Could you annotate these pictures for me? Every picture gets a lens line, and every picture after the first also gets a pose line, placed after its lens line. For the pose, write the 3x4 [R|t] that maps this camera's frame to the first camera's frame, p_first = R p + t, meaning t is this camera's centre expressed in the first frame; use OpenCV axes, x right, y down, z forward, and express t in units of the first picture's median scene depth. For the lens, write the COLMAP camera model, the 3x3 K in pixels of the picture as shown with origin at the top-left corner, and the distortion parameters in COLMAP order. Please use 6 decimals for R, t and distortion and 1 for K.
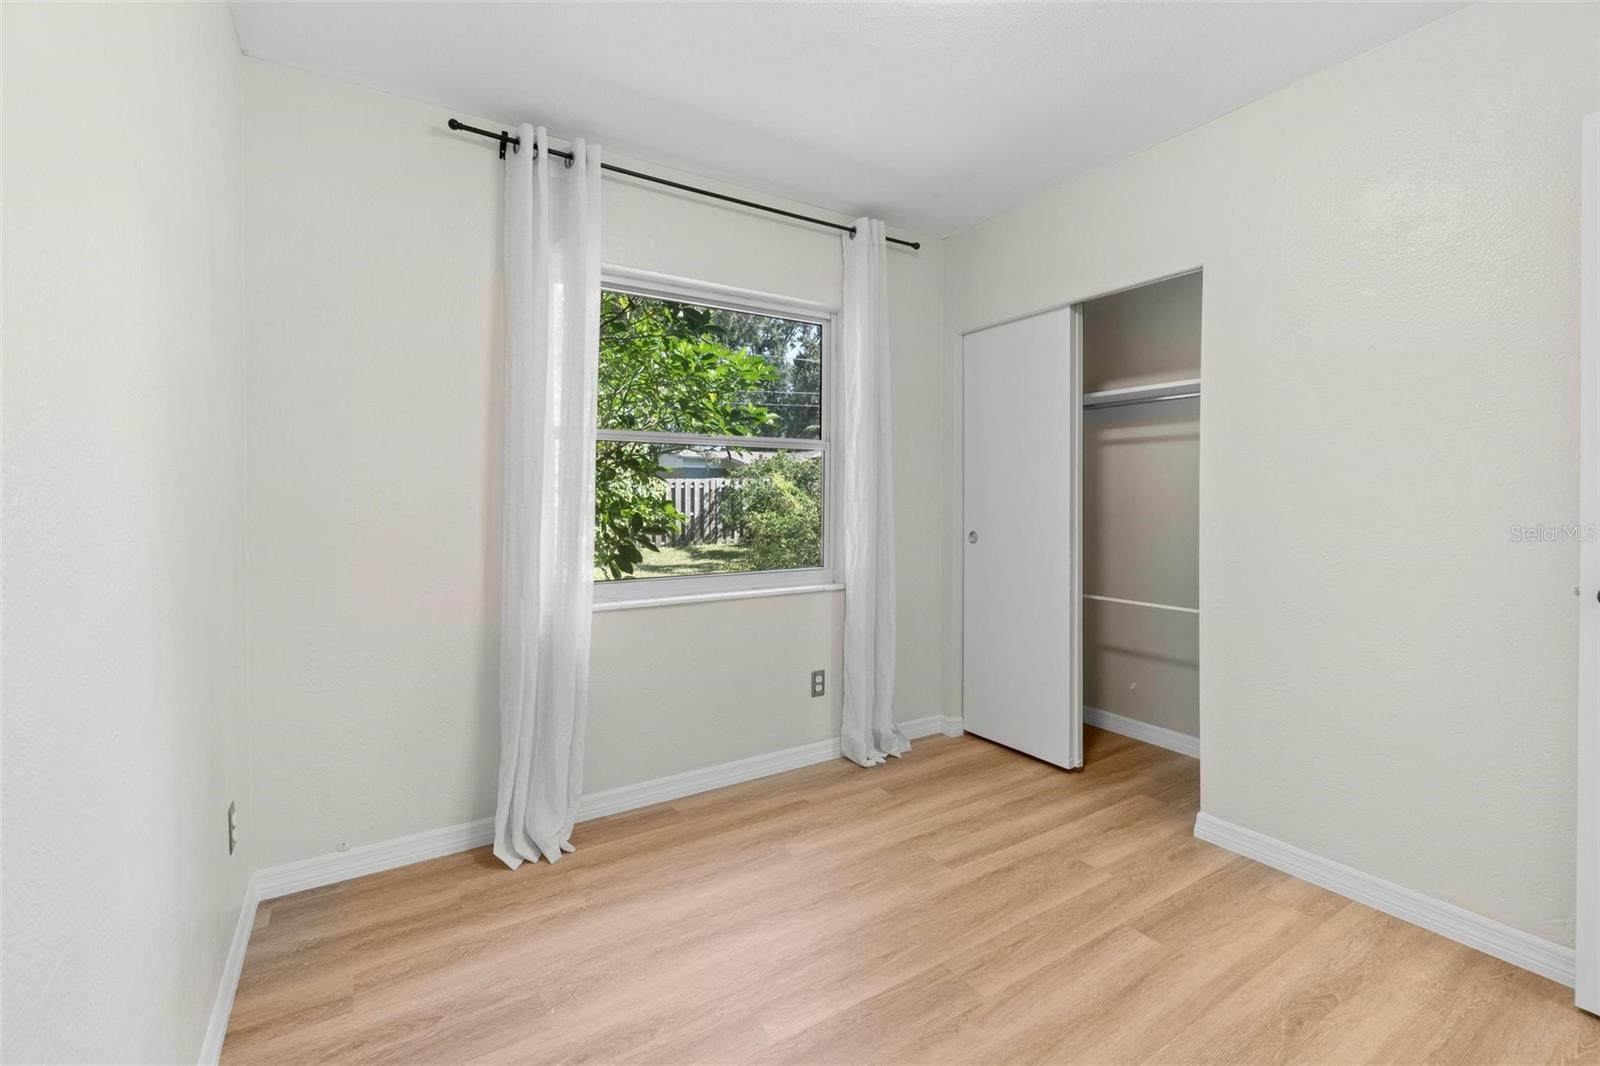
lens RADIAL K [[695.6, 0, 800.3], [0, 695.6, 525.2], [0, 0, 1]] dist [0.000138, 0.000719]
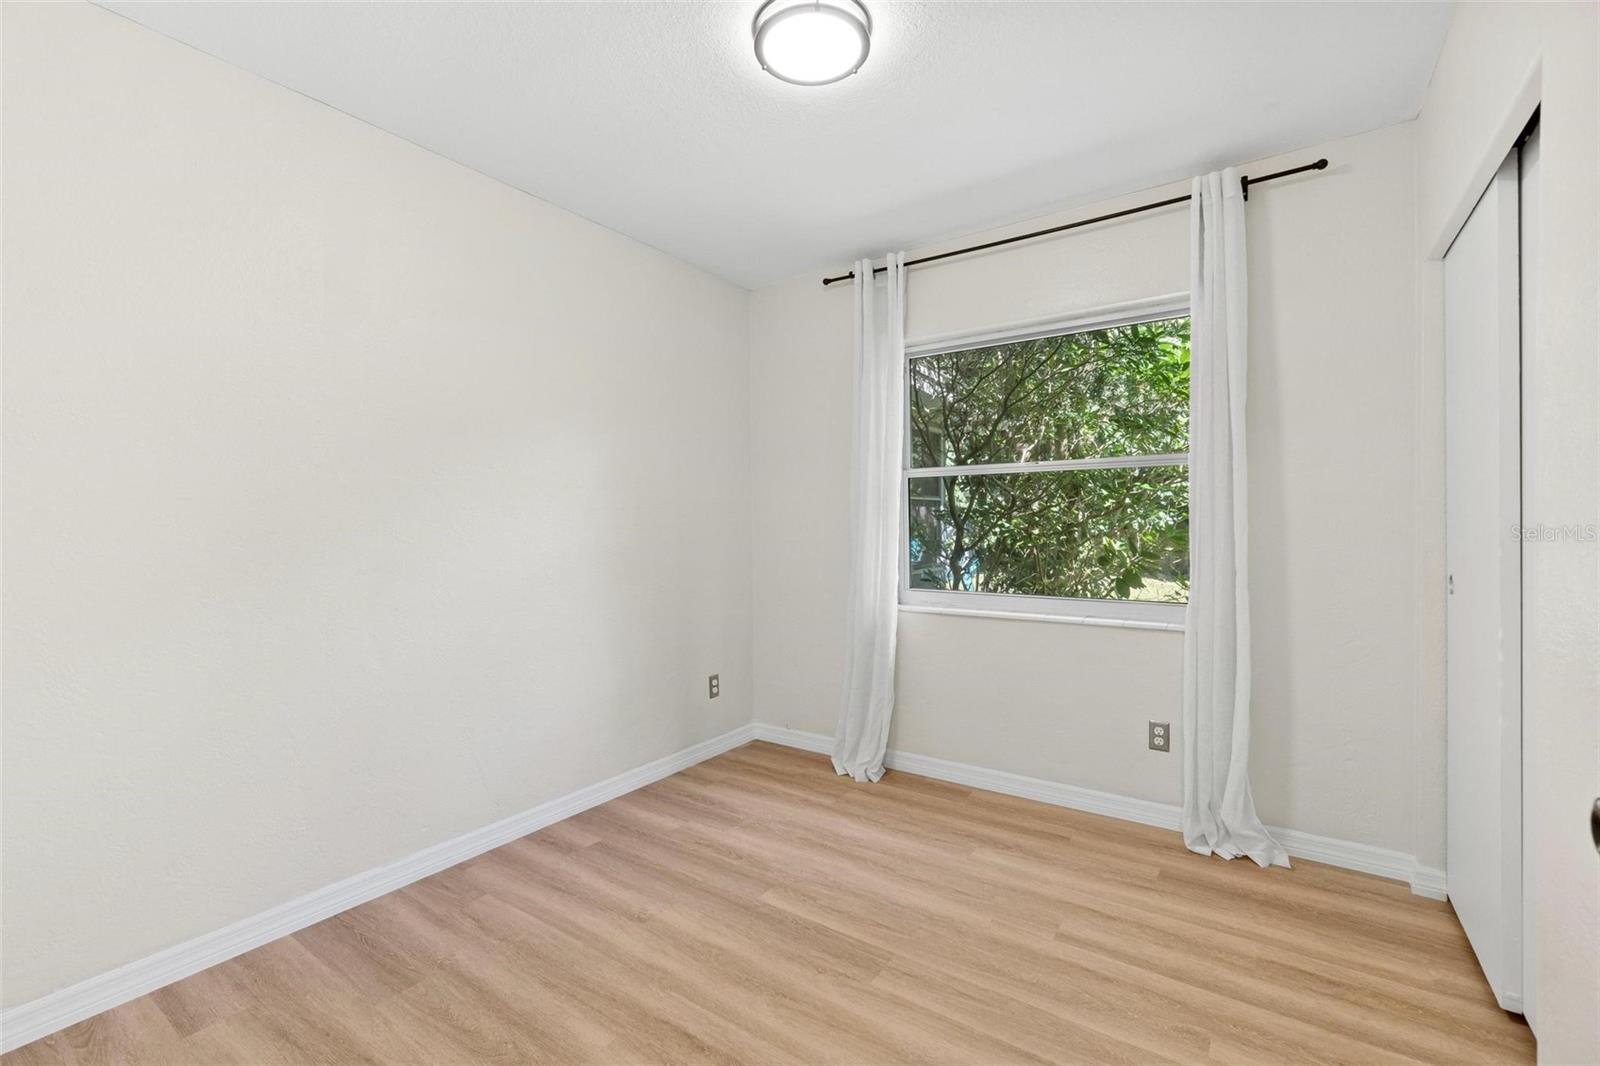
lens RADIAL K [[695.6, 0, 802.8], [0, 695.6, 553.0], [0, 0, 1]] dist [0.000138, 0.000719]
pose [[0.385455, 0.038318, -0.921931, 0.814310], [-0.030119, 0.999127, 0.028934, -0.014118], [0.922235, 0.016615, 0.386272, 0.319575]]
